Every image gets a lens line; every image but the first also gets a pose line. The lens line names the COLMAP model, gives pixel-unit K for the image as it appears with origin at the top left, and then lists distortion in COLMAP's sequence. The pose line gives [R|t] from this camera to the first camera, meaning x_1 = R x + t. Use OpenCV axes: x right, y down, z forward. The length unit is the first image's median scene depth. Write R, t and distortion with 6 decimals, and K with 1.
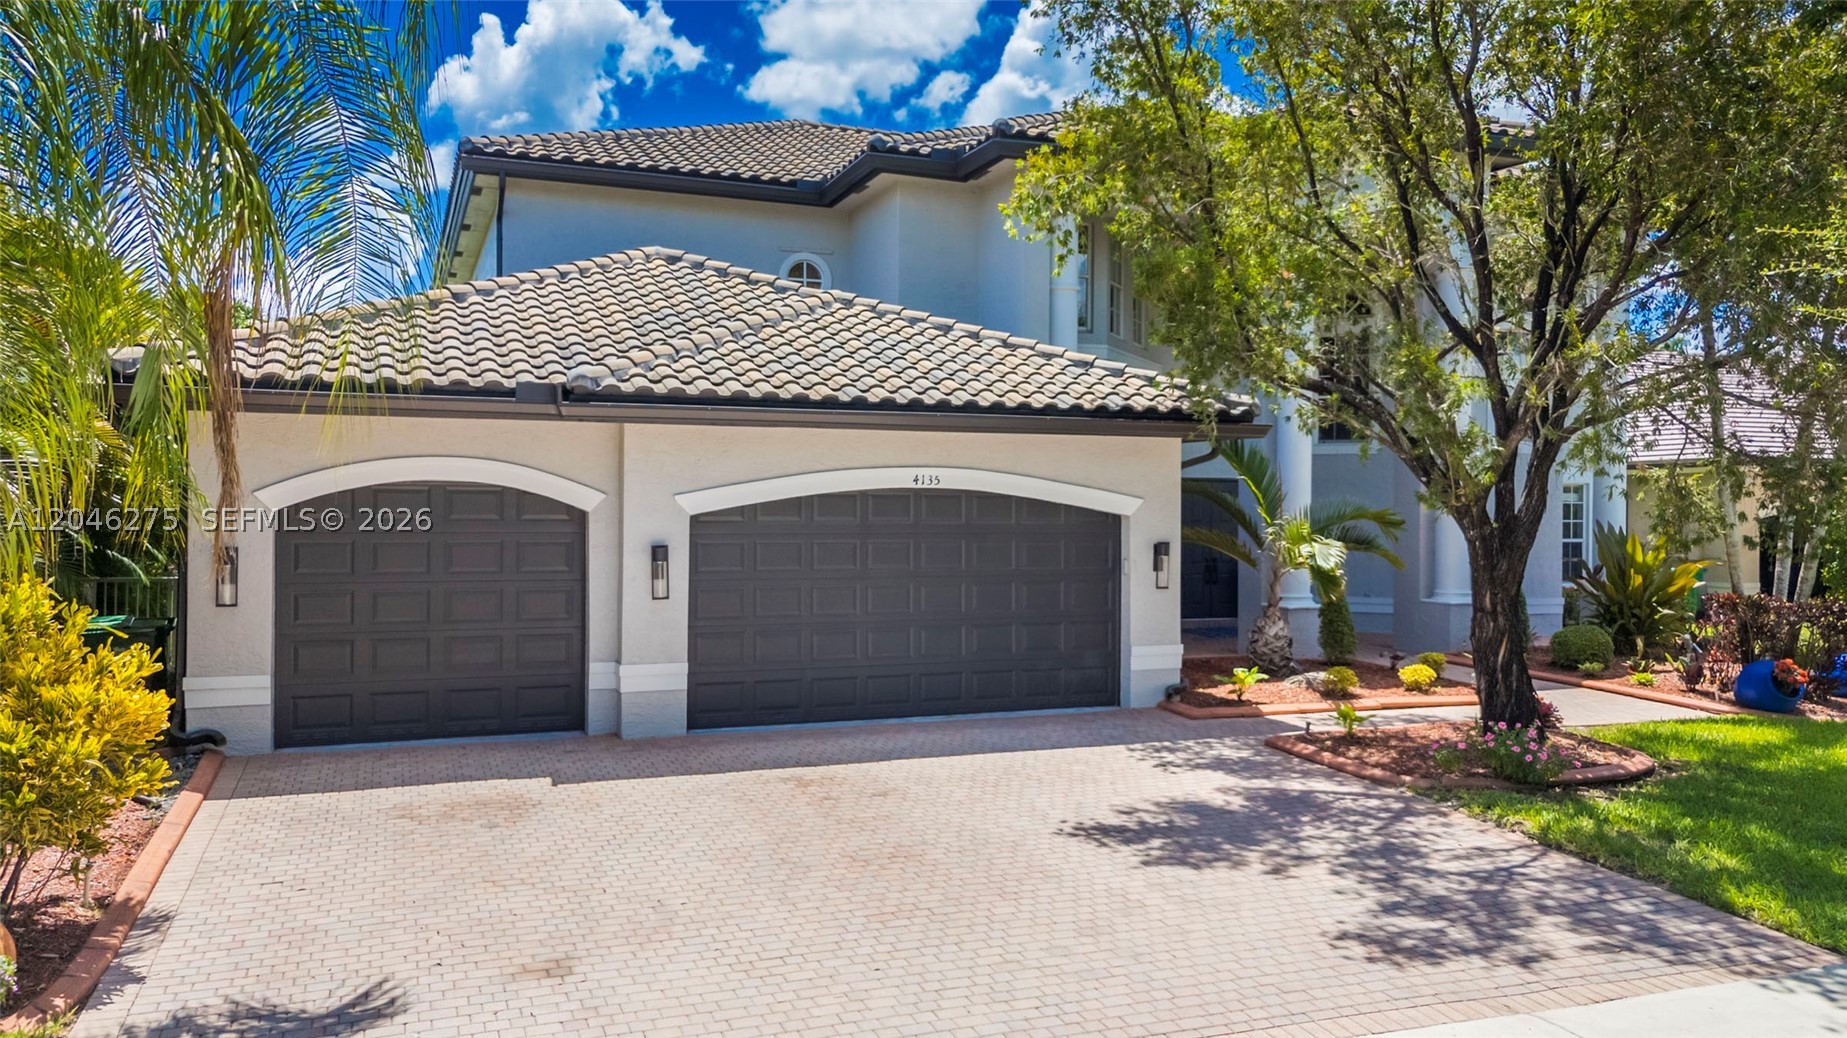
lens RADIAL K [[1354.3, 0, 923.5], [0, 1354.3, 519.0], [0, 0, 1]] dist [0.055675, 0.005681]
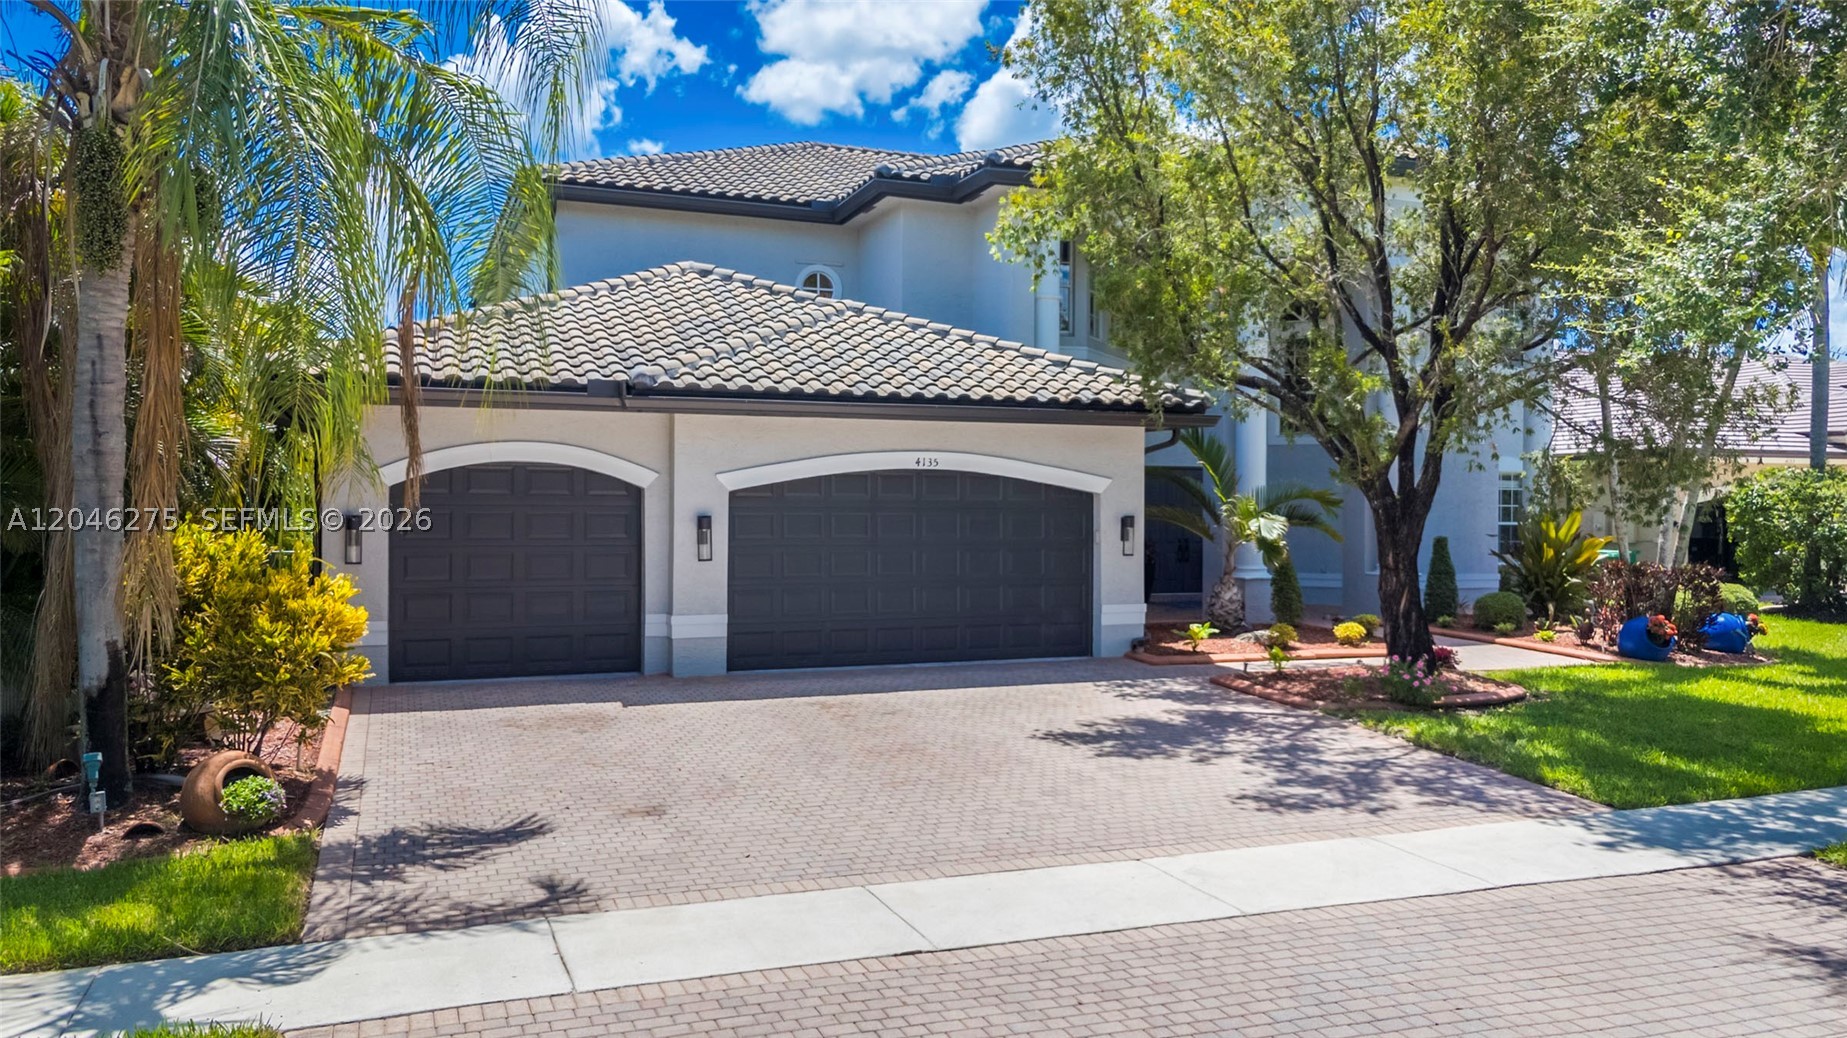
lens RADIAL K [[1354.3, 0, 923.5], [0, 1354.3, 519.0], [0, 0, 1]] dist [0.055675, 0.005681]
pose [[0.999999, -0.001120, -0.000386, -0.000339], [0.001121, 0.999999, 0.000434, 0.021900], [0.000386, -0.000434, 1.000000, -0.196374]]
